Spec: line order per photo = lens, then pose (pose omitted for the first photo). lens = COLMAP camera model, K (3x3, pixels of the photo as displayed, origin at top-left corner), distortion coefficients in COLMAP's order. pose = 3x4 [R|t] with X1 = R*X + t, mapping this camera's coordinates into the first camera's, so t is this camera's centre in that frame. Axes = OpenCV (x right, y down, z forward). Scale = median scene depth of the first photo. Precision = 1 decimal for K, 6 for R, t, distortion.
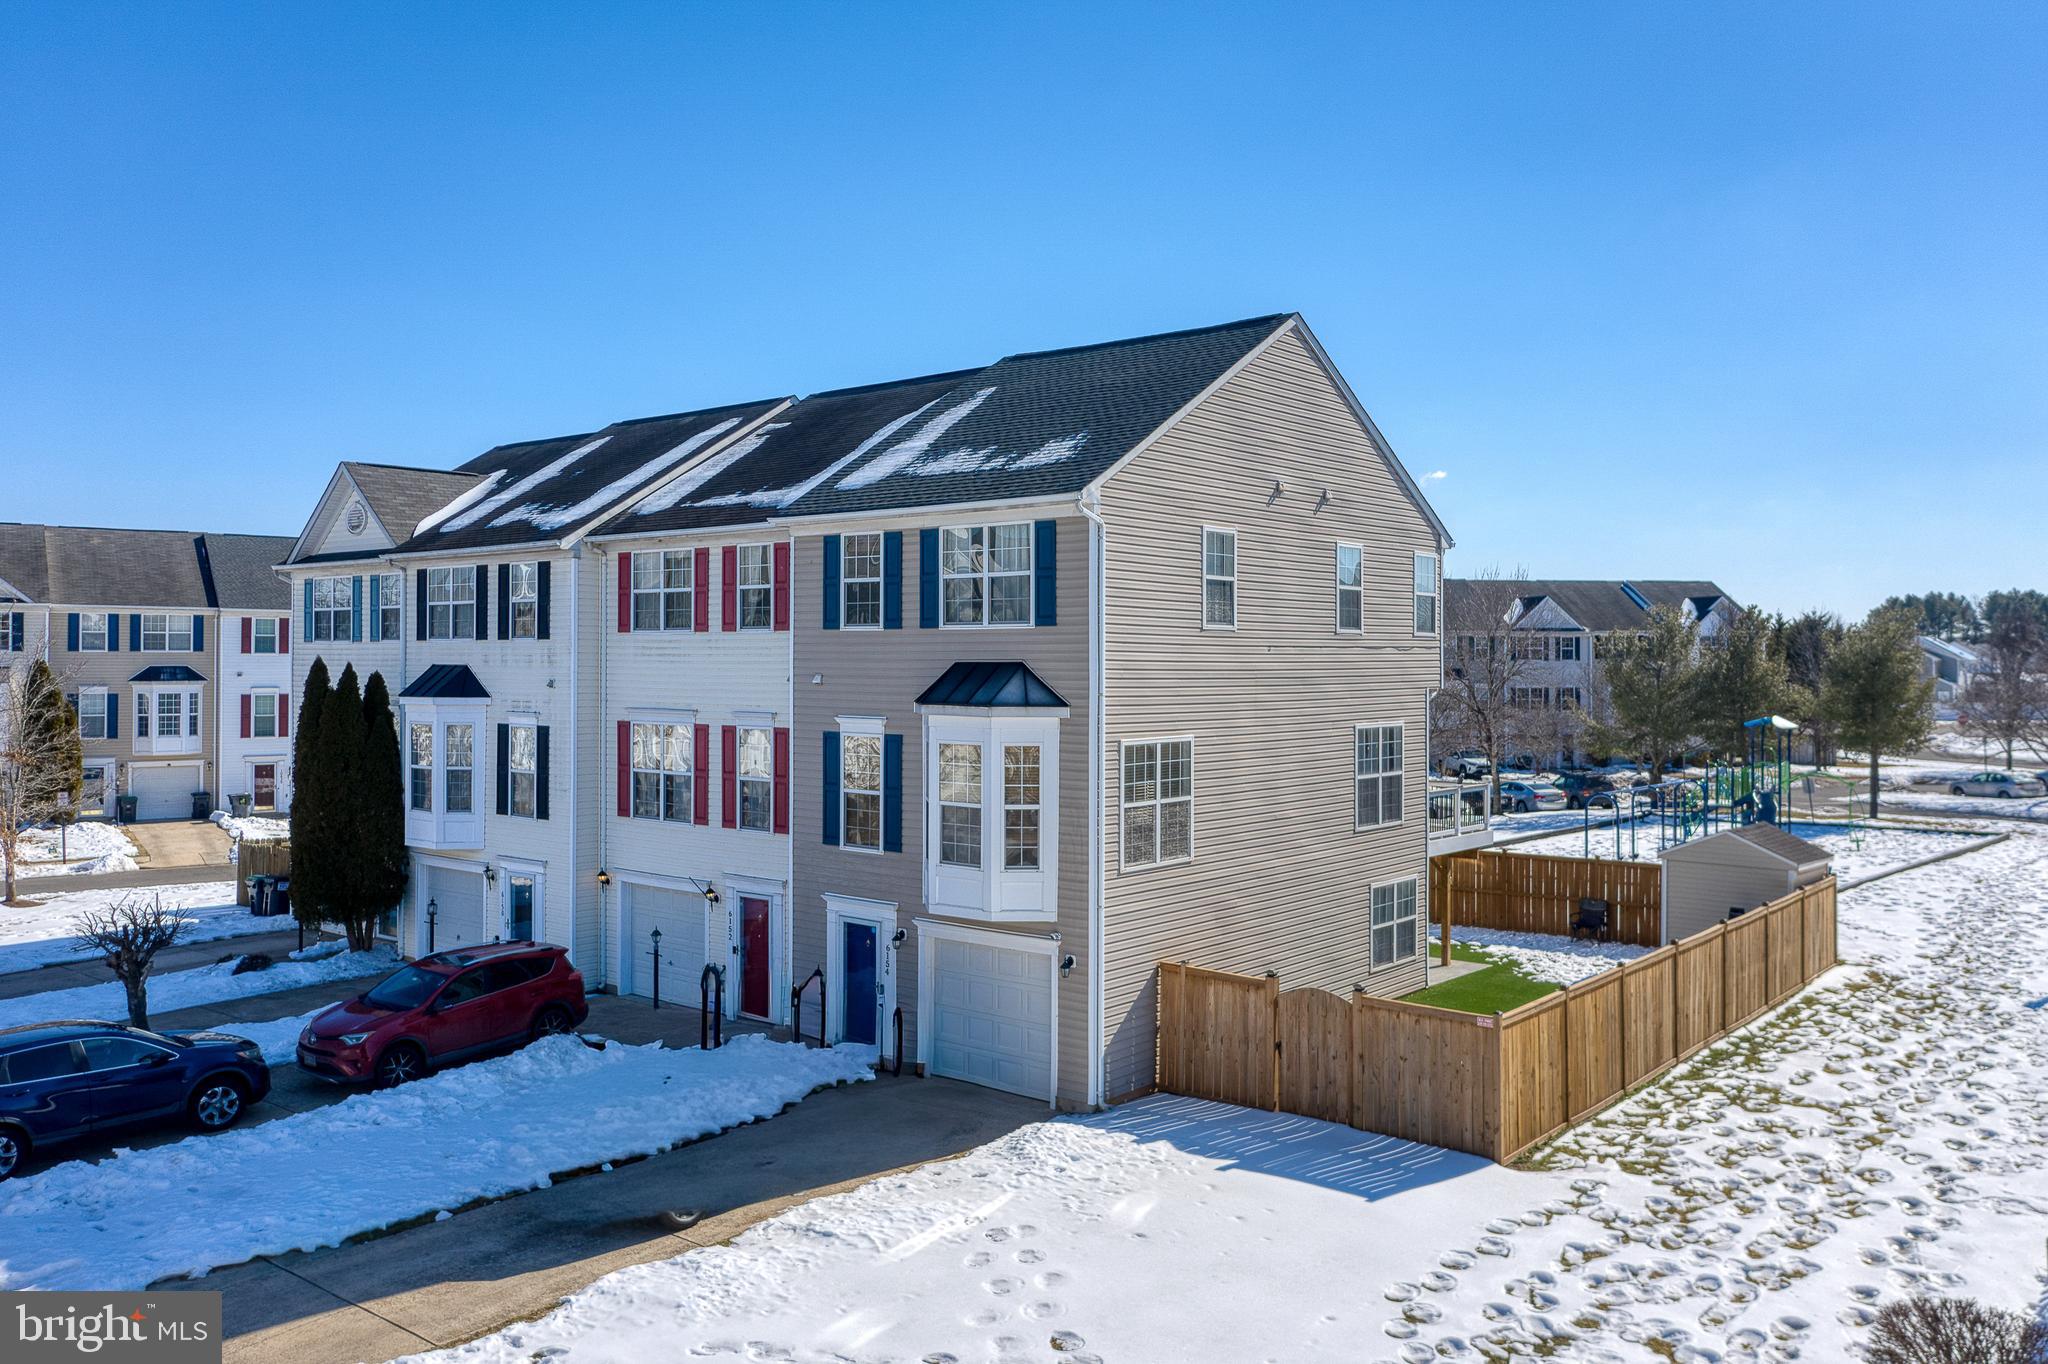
lens RADIAL K [[1590.8, 0, 1025.6], [0, 1590.8, 656.3], [0, 0, 1]] dist [0.005718, 0.007376]
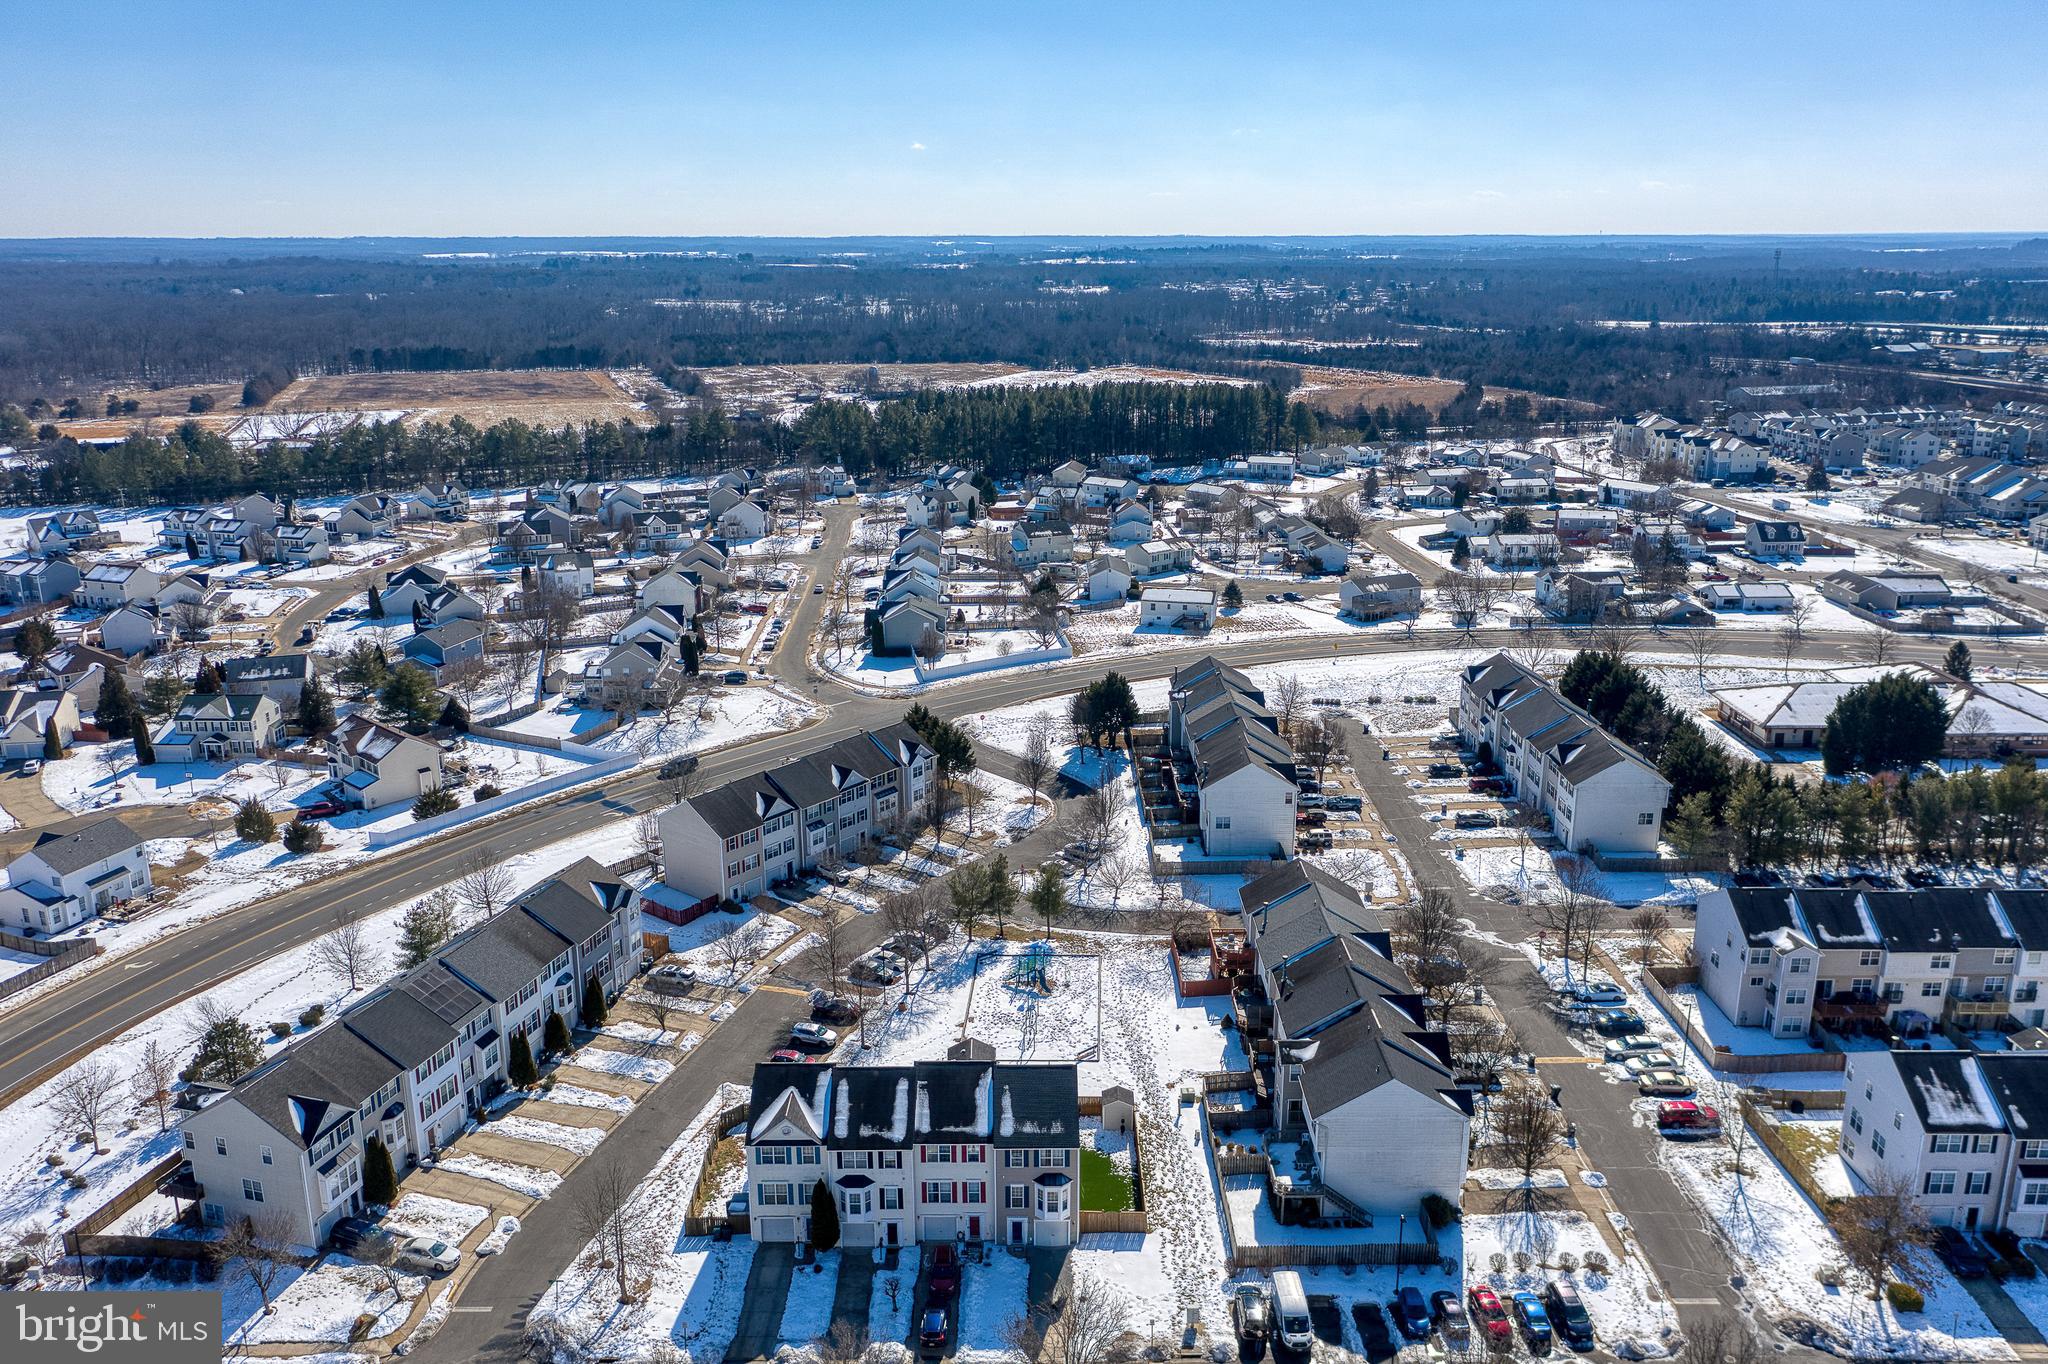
lens RADIAL K [[1584.7, 0, 1019.3], [0, 1584.7, 677.5], [0, 0, 1]] dist [-0.002546, 0.027686]
pose [[0.772015, -0.180545, 0.609423, -2.771279], [0.006941, 0.961146, 0.275952, -2.781766], [-0.635566, -0.208809, 0.743273, -2.252278]]
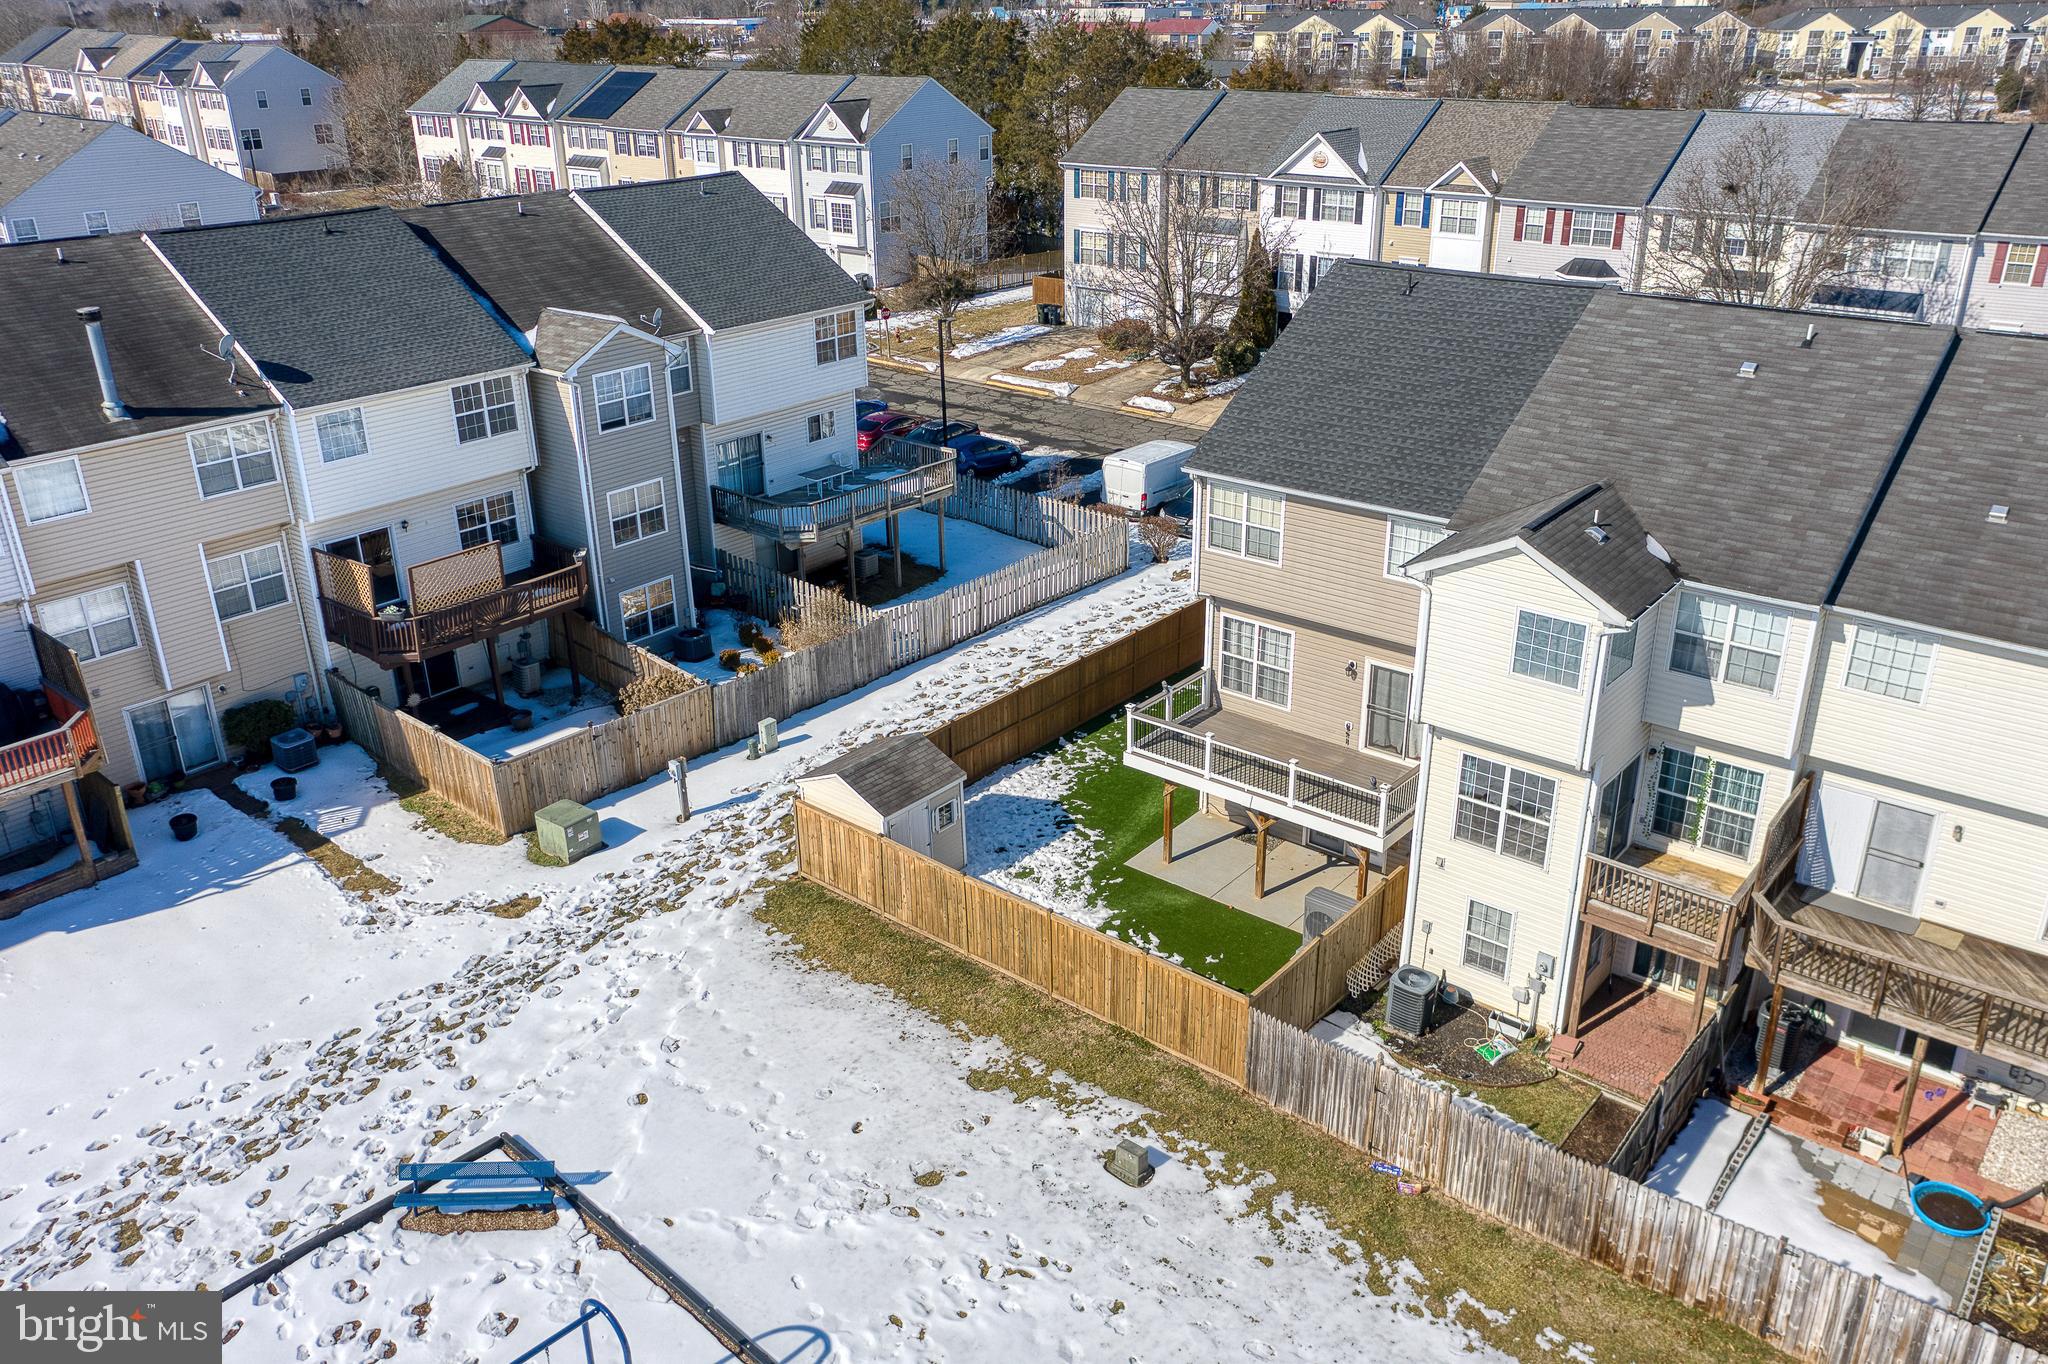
lens RADIAL K [[1576.0, 0, 1019.9], [0, 1576.0, 671.1], [0, 0, 1]] dist [-0.007381, 0.021675]
pose [[-0.999916, 0.010654, 0.007322, 0.474123], [0.012685, 0.917805, 0.396829, -0.464489], [-0.002492, 0.396889, -0.917863, 2.571560]]
